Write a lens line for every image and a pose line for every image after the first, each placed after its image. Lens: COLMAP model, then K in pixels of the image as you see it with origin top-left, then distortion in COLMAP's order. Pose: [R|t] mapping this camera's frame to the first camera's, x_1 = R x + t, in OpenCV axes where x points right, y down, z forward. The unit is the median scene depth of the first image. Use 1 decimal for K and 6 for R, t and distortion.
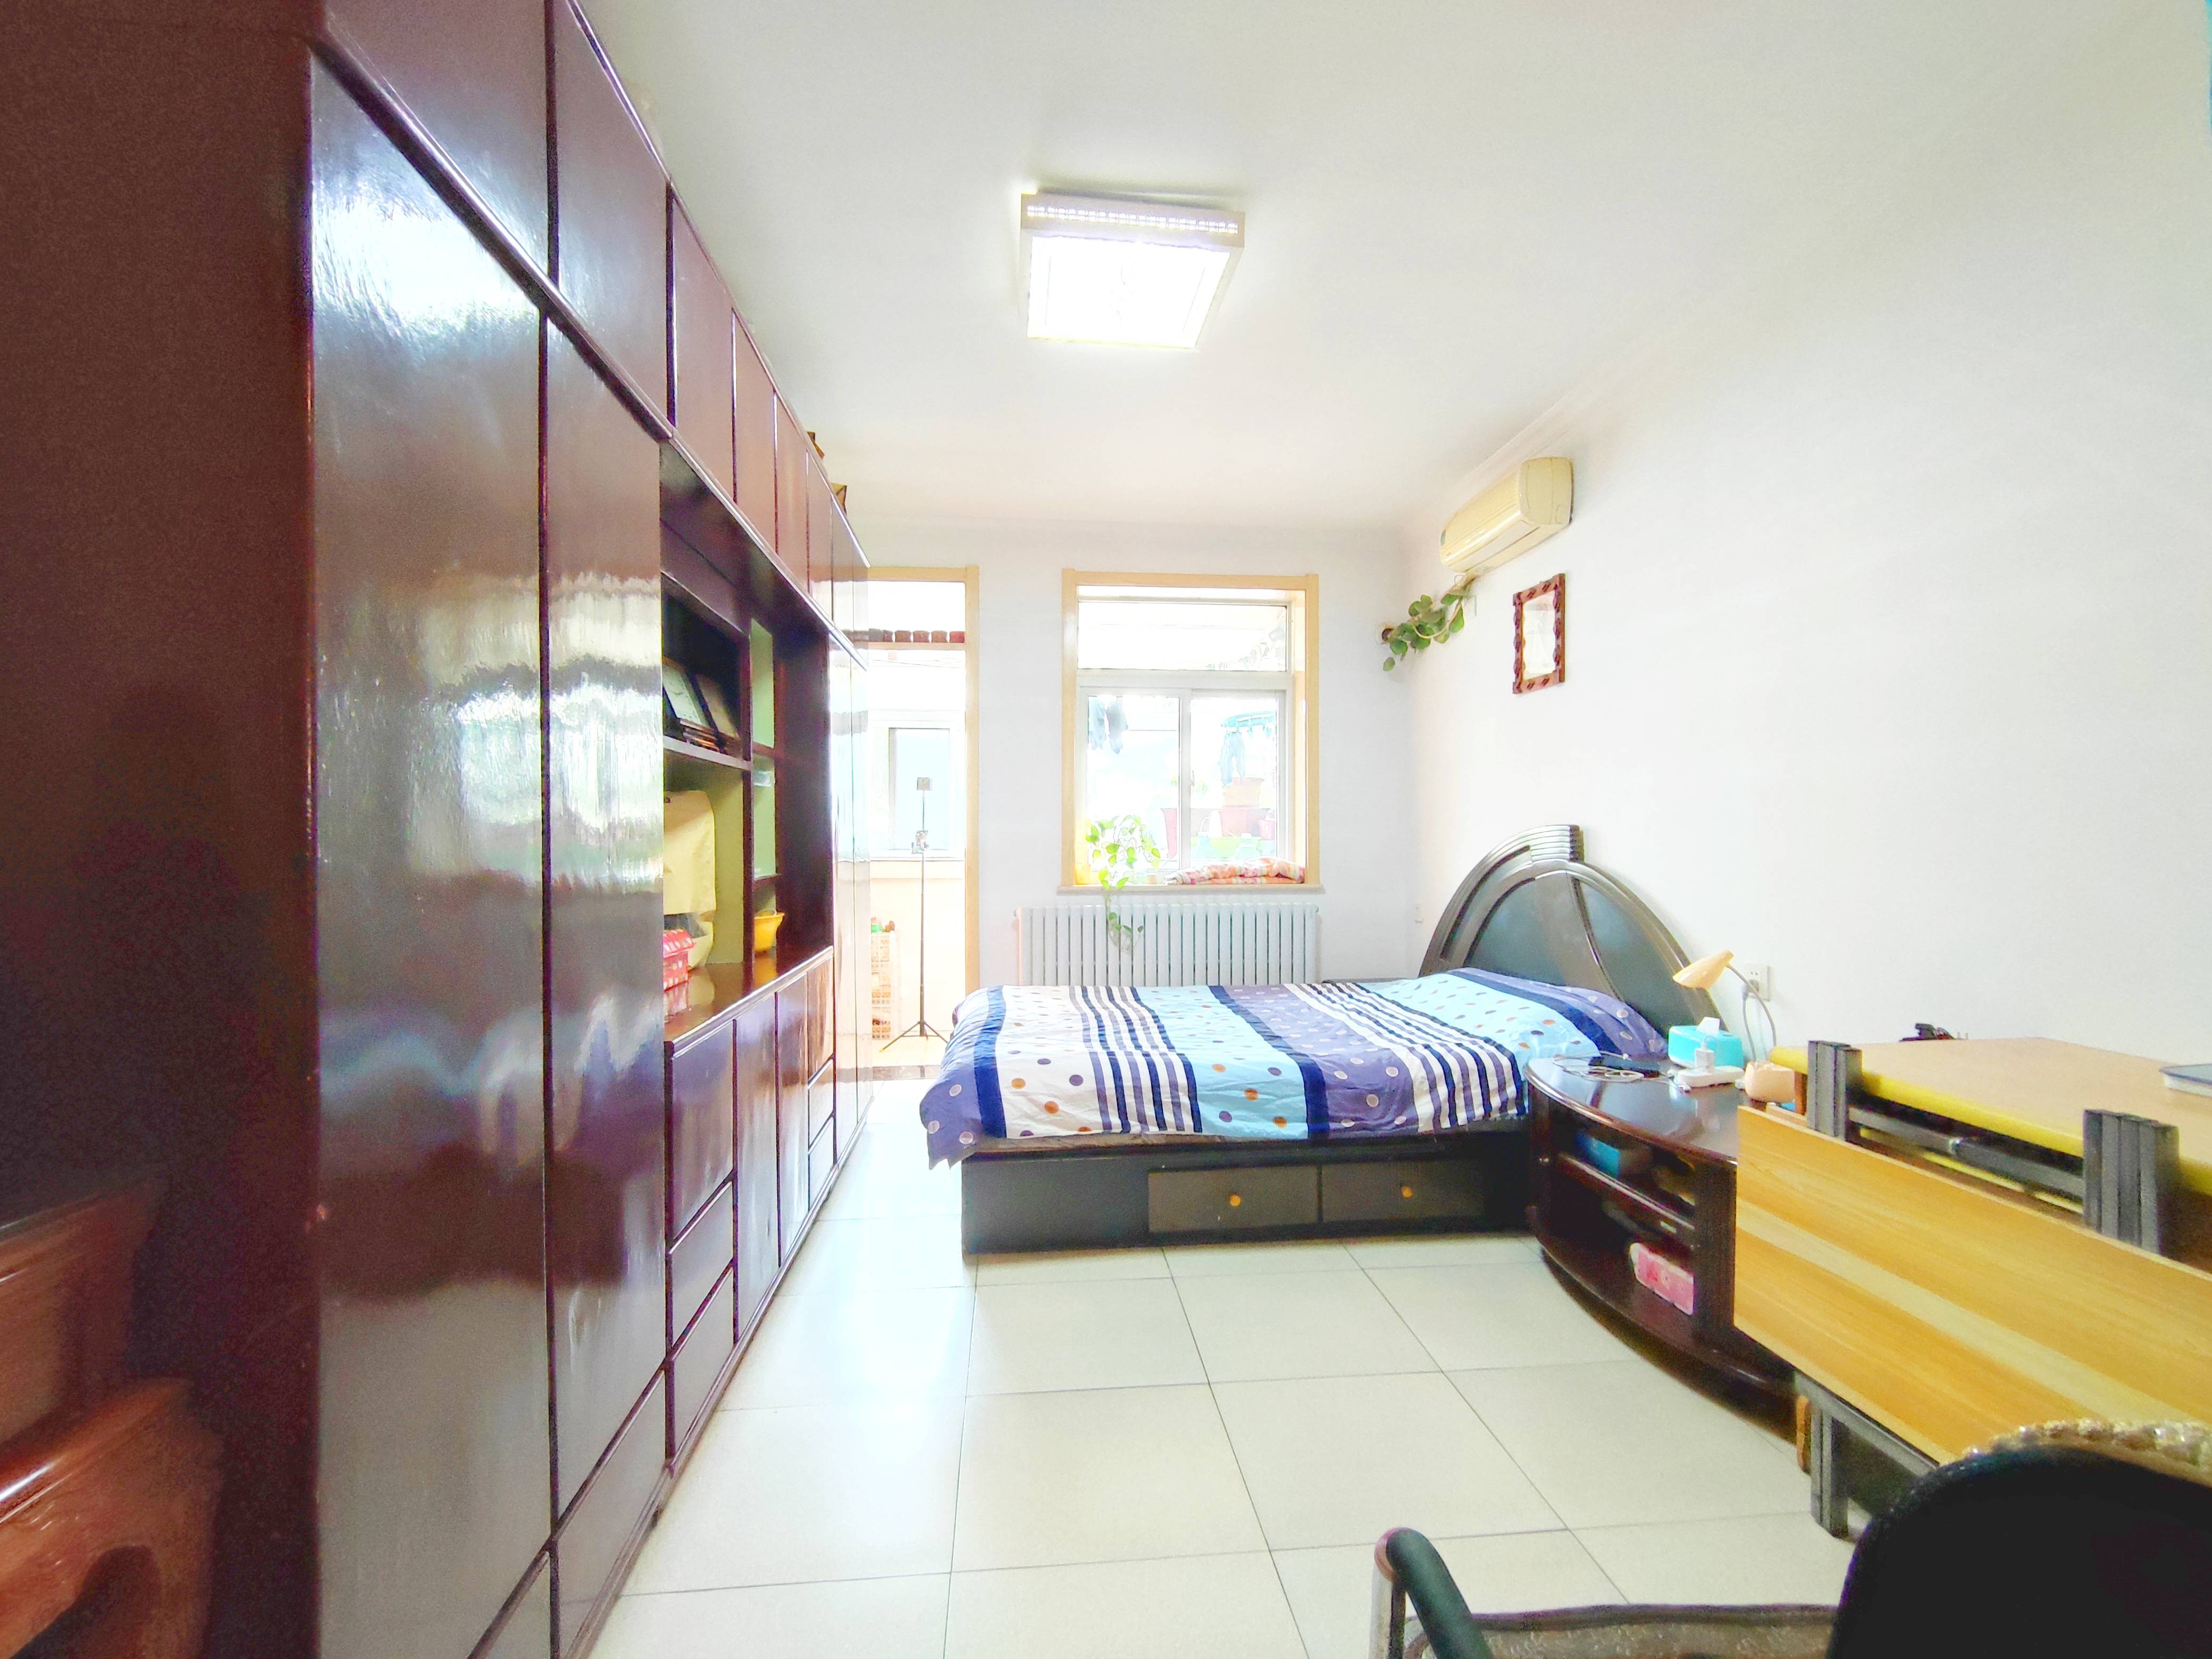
lens RADIAL K [[1021.7, 0, 1104.1], [0, 1021.7, 839.7], [0, 0, 1]] dist [0.006283, 0.002069]
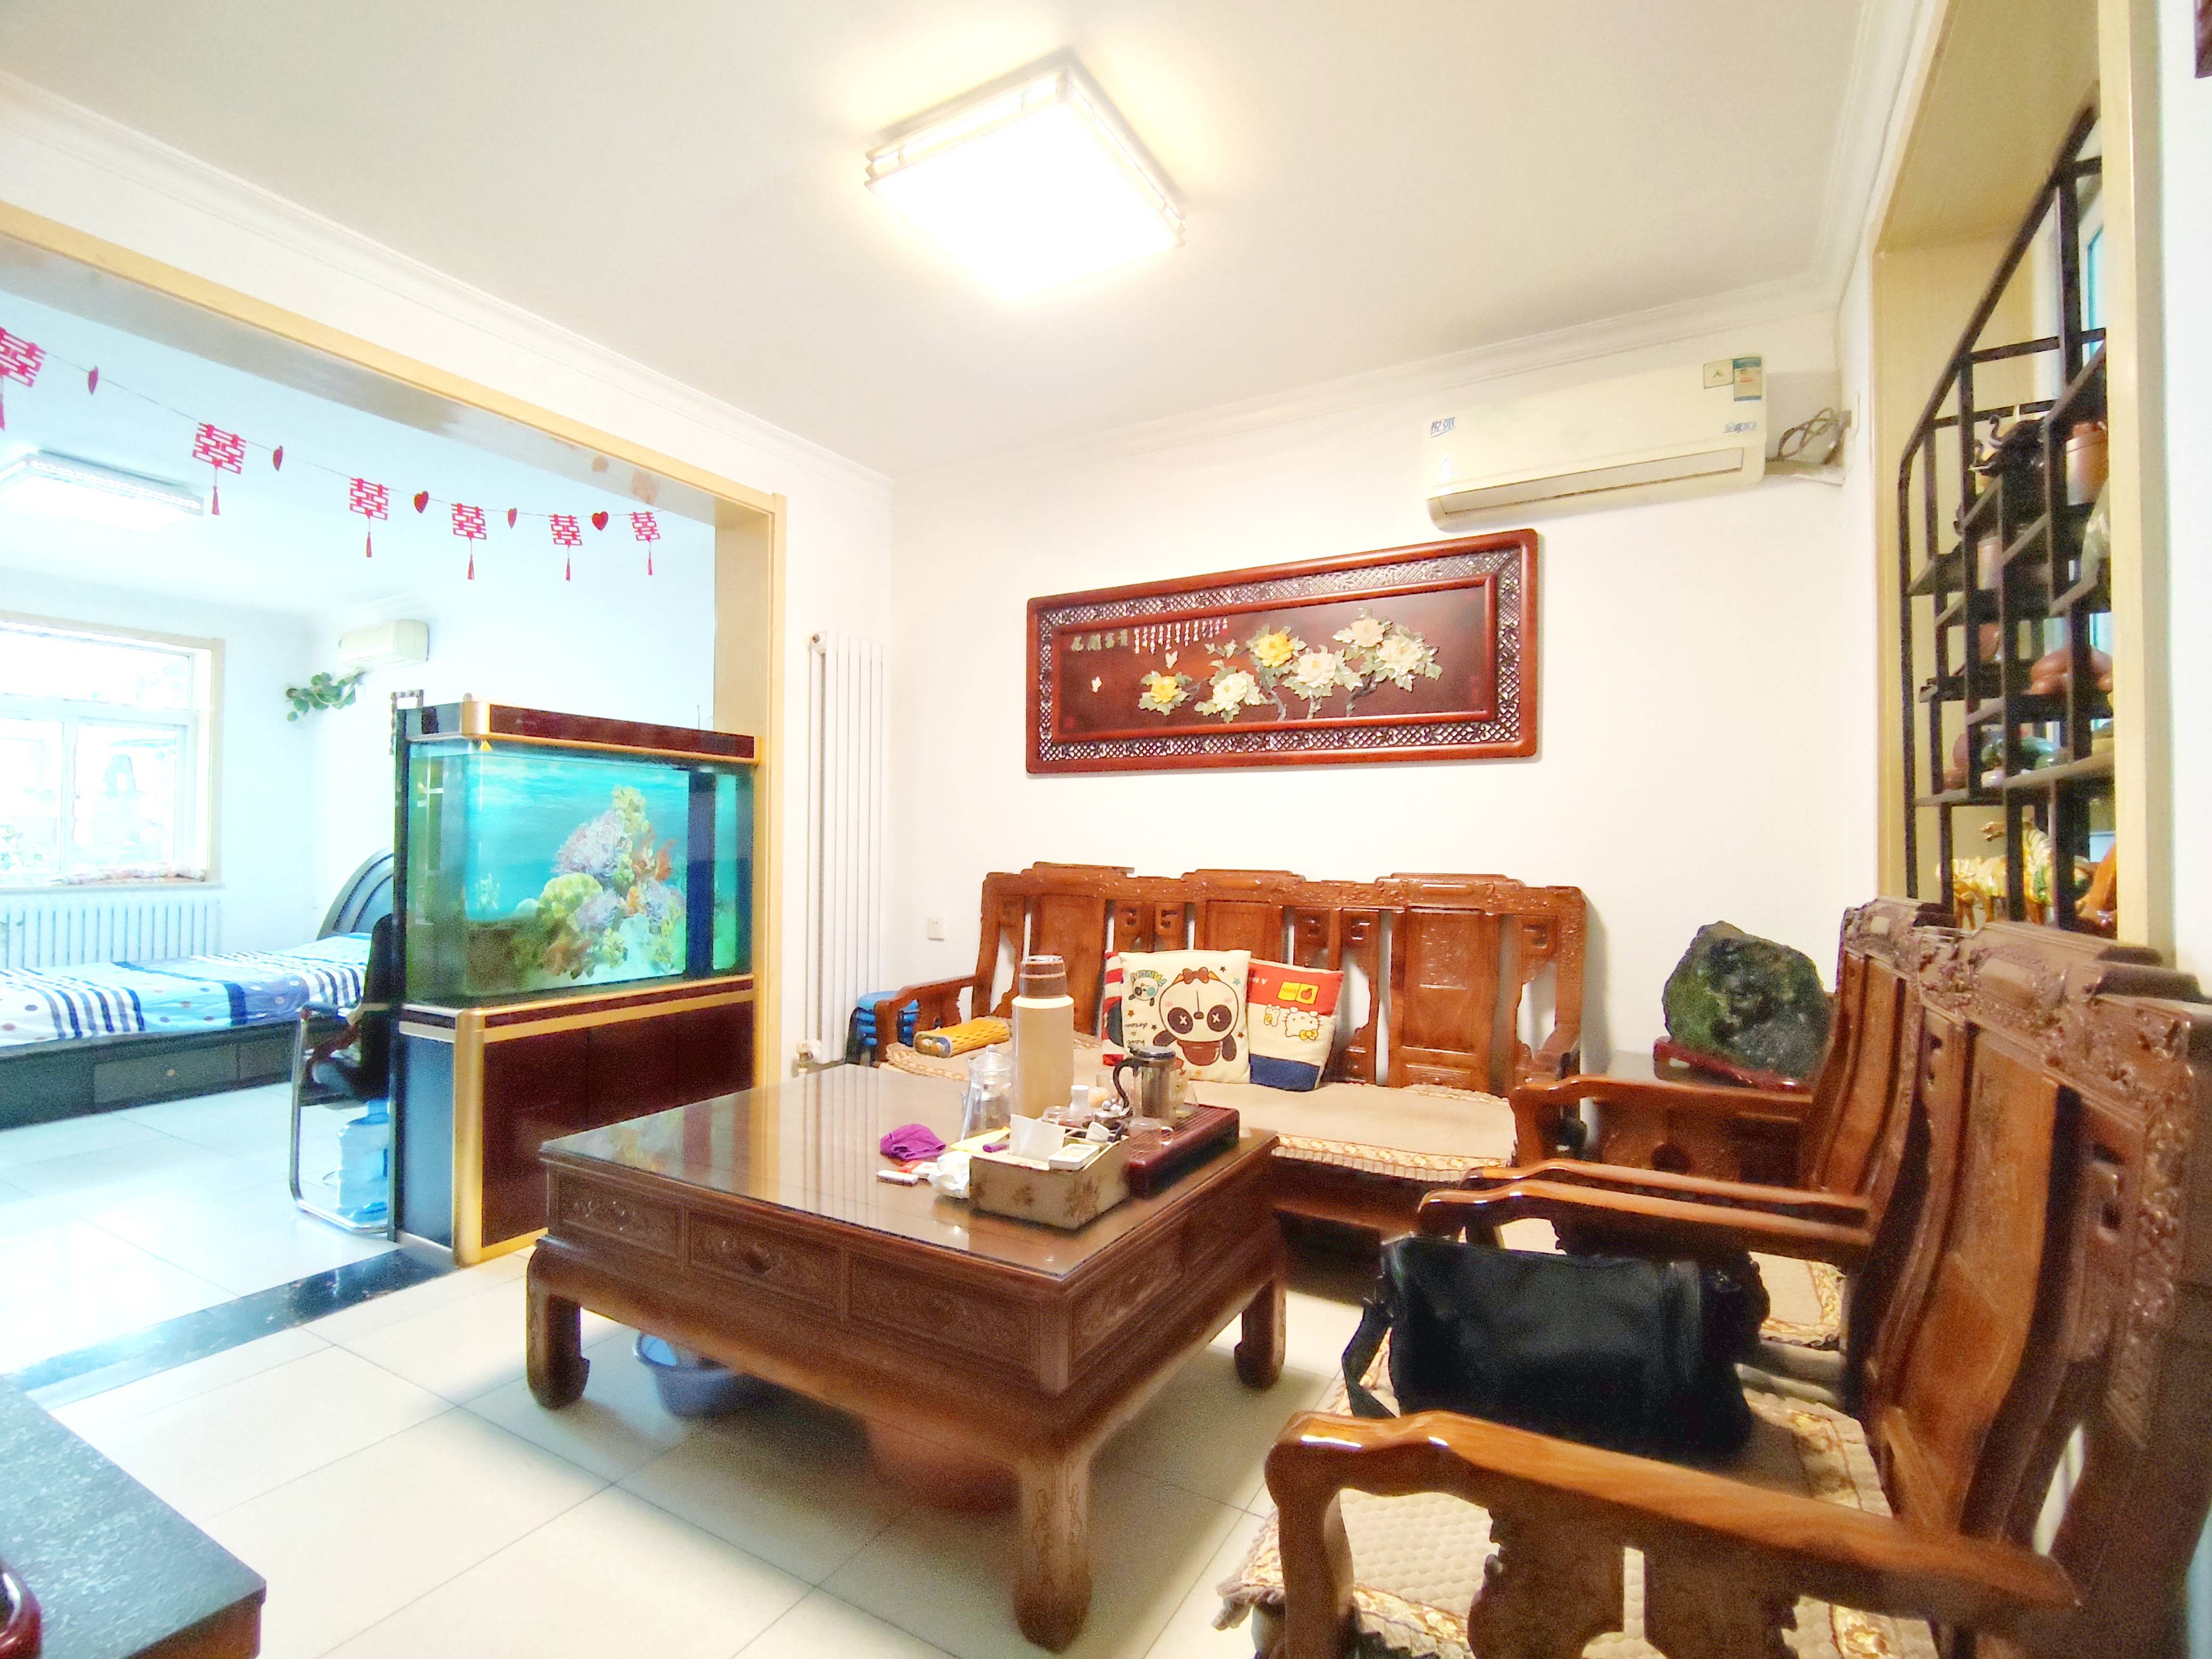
lens RADIAL K [[1021.7, 0, 1099.5], [0, 1021.7, 830.7], [0, 0, 1]] dist [0.006283, 0.002069]
pose [[0.584140, 0.017271, 0.811469, -0.322657], [-0.003305, 0.999816, -0.018900, 0.000641], [-0.811646, 0.008359, 0.584090, -1.076889]]
